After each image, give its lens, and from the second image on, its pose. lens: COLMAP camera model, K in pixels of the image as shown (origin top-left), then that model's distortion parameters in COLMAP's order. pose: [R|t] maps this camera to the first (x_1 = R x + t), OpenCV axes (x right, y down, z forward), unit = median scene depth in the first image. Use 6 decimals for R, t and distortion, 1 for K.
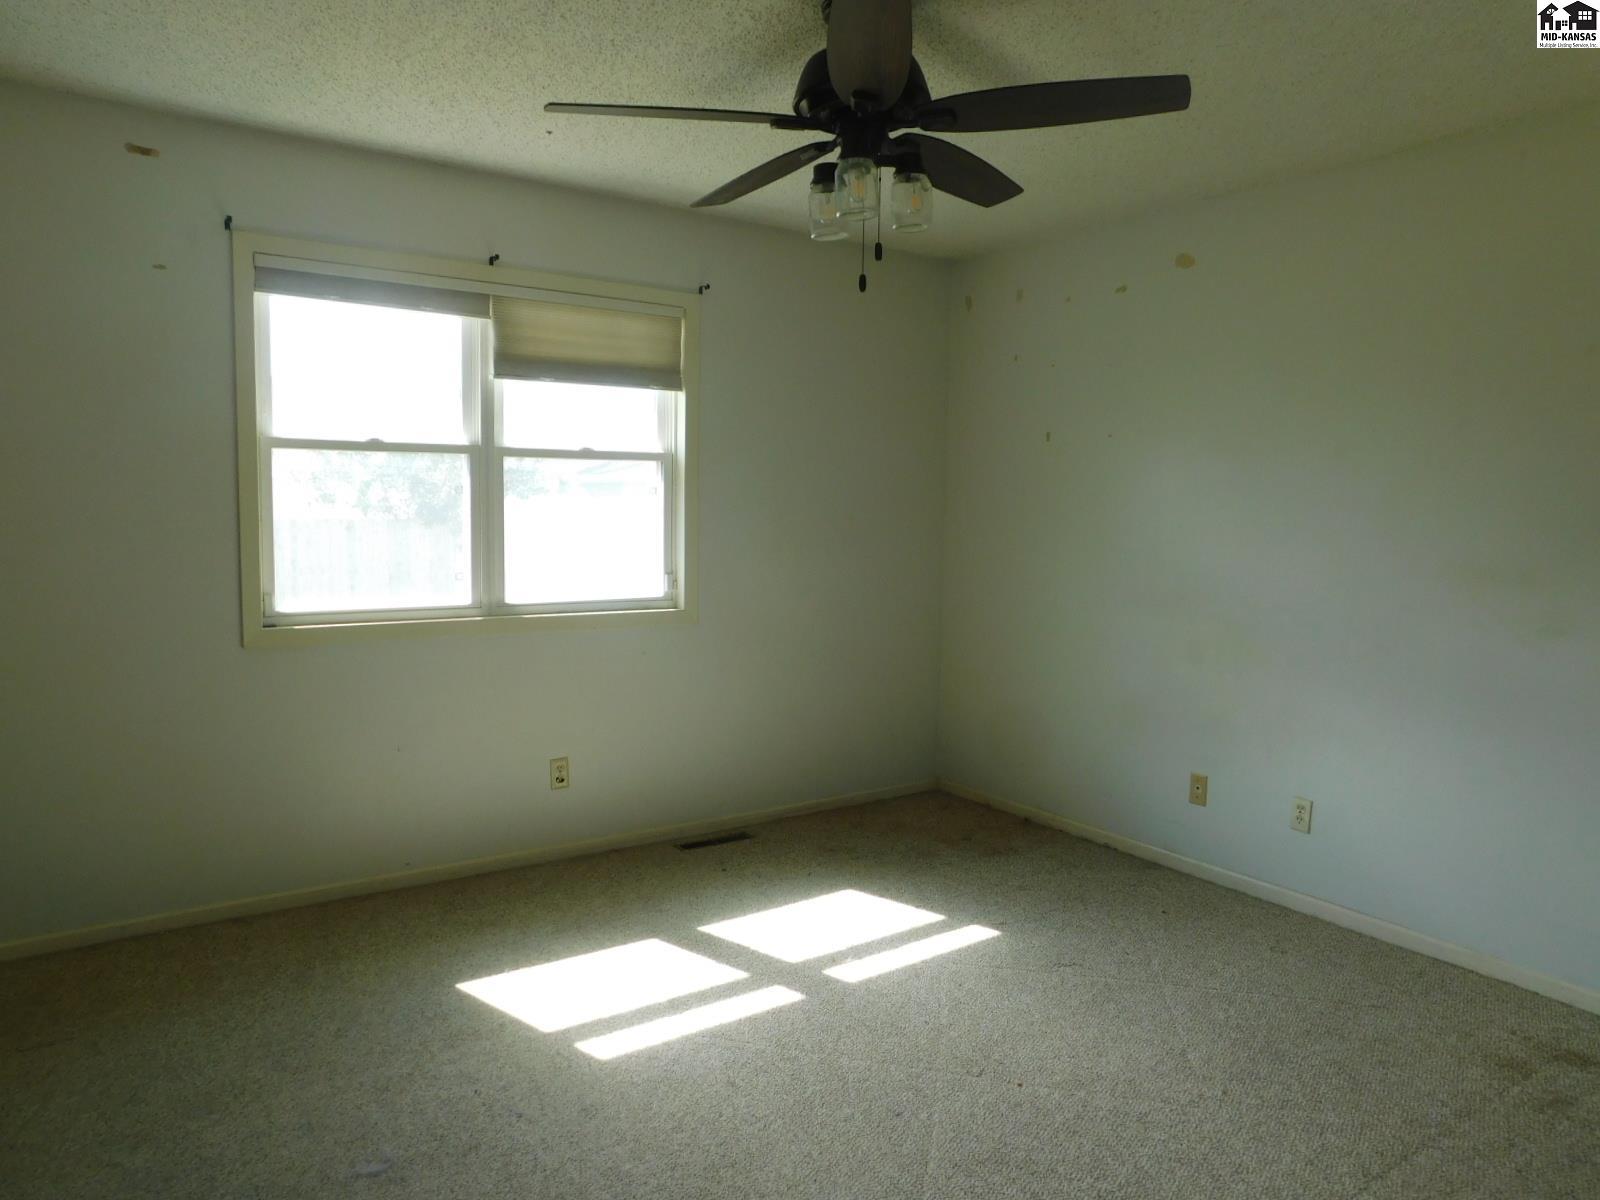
lens RADIAL K [[1078.8, 0, 794.3], [0, 1078.8, 598.0], [0, 0, 1]] dist [-0.008290, 0.008169]
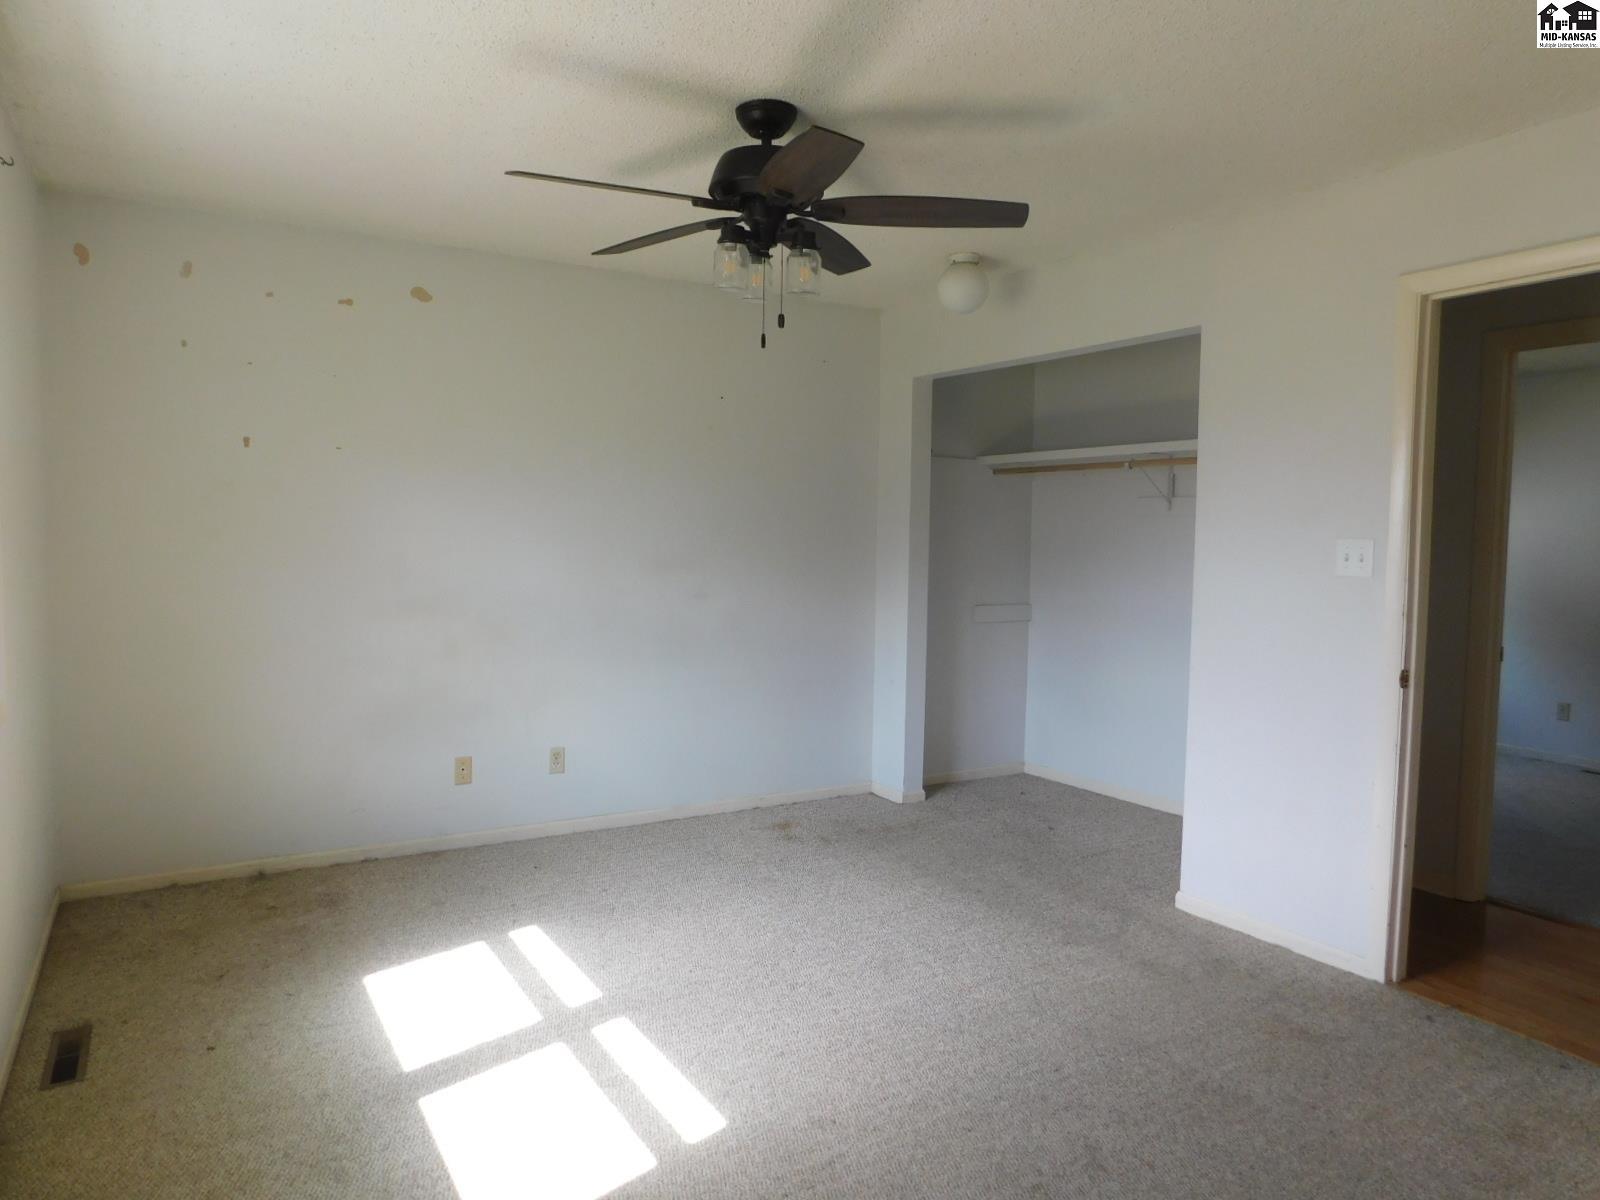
lens RADIAL K [[1078.8, 0, 793.7], [0, 1078.8, 600.9], [0, 0, 1]] dist [-0.008290, 0.008169]
pose [[0.067854, -0.082894, 0.994246, -0.760021], [0.076972, 0.994007, 0.077621, -0.064415], [-0.994722, 0.071262, 0.073828, 0.598326]]
